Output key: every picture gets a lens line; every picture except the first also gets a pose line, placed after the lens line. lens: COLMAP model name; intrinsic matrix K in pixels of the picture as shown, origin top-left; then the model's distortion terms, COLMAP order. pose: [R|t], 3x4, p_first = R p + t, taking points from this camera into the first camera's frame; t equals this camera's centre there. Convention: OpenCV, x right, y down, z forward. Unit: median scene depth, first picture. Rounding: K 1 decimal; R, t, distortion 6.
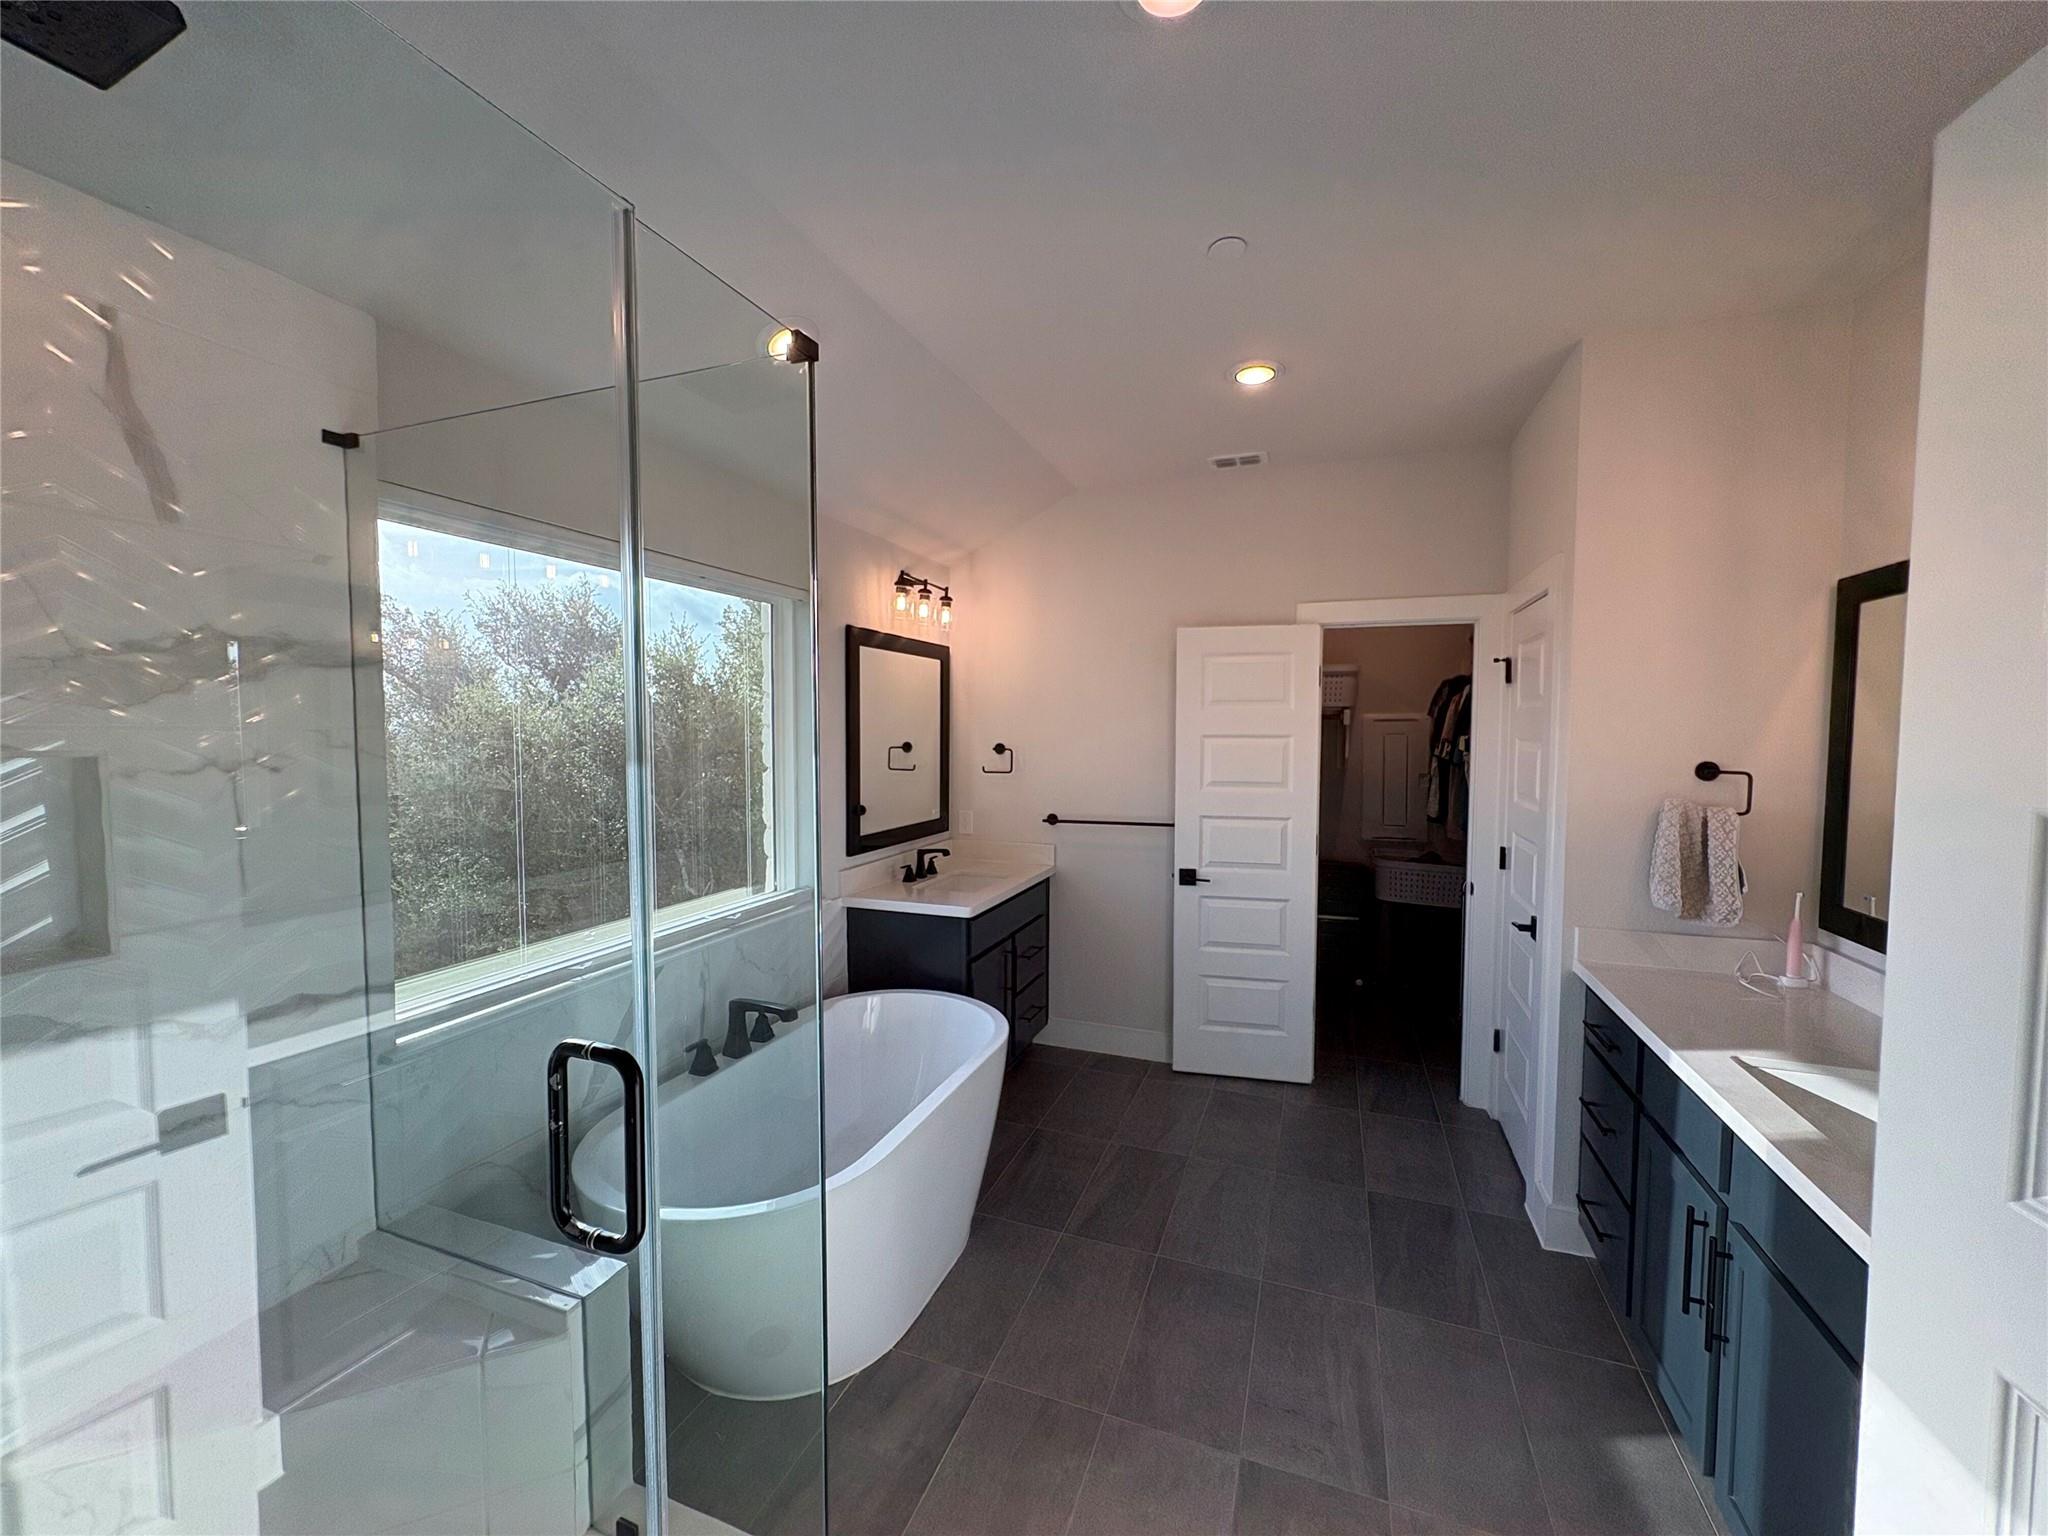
lens RADIAL K [[819.5, 0, 1024.0], [0, 819.5, 768.0], [0, 0, 1]] dist [0.000092, 0.000006]
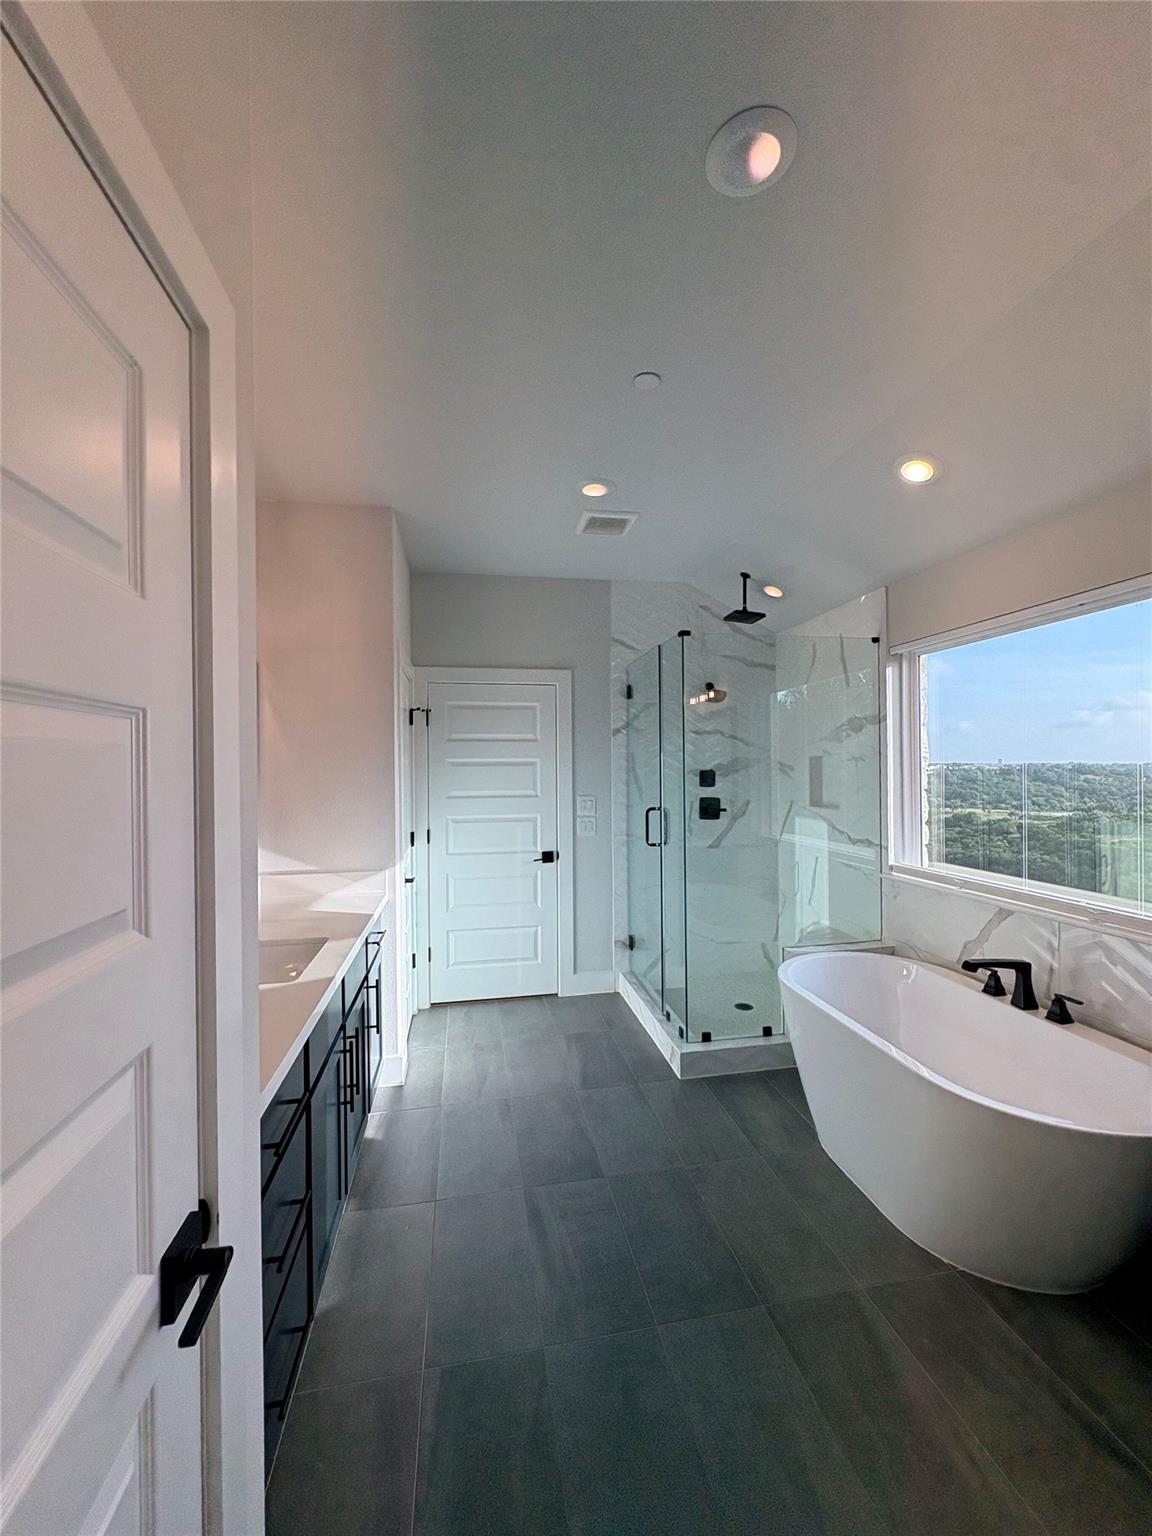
lens RADIAL K [[666.8, 0, 576.0], [0, 666.8, 768.0], [0, 0, 1]] dist [0.000316, 0.000031]
pose [[-0.866750, 0.009169, -0.498658, 1.001848], [-0.011307, 0.999213, 0.038026, -0.041408], [0.498614, 0.038598, -0.865964, 2.150601]]
